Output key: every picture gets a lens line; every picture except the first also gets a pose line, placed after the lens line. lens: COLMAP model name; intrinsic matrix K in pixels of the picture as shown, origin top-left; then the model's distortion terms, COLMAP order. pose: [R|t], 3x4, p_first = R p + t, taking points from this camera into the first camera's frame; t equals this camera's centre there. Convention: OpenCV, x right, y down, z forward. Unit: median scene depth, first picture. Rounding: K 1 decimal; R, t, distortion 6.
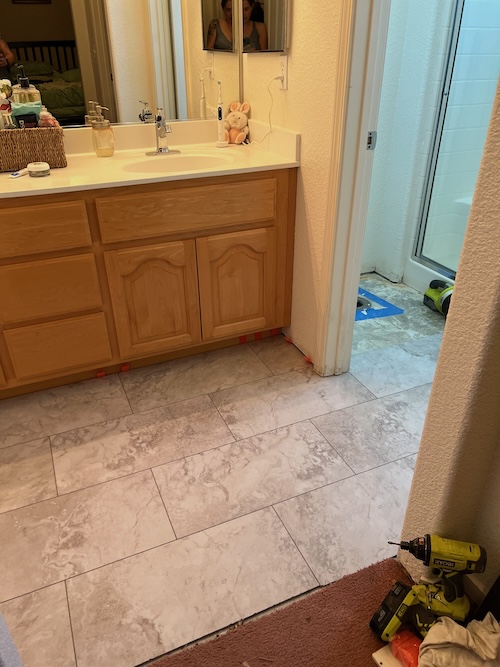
lens RADIAL K [[500.2, 0, 250.0], [0, 500.2, 333.5], [0, 0, 1]] dist [0.032568, -0.007822]
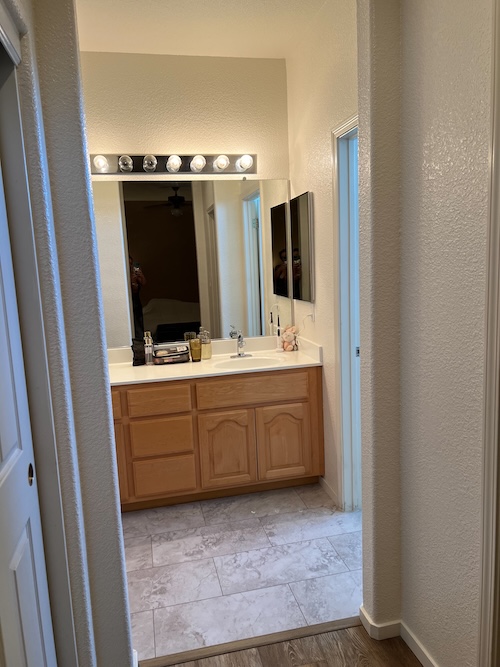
lens RADIAL K [[500.2, 0, 250.0], [0, 500.2, 333.5], [0, 0, 1]] dist [0.032568, -0.007822]
pose [[0.980891, -0.007022, -0.194429, 0.188649], [-0.064422, 0.931249, -0.358643, 0.161287], [0.183581, 0.364316, 0.913002, -0.539217]]
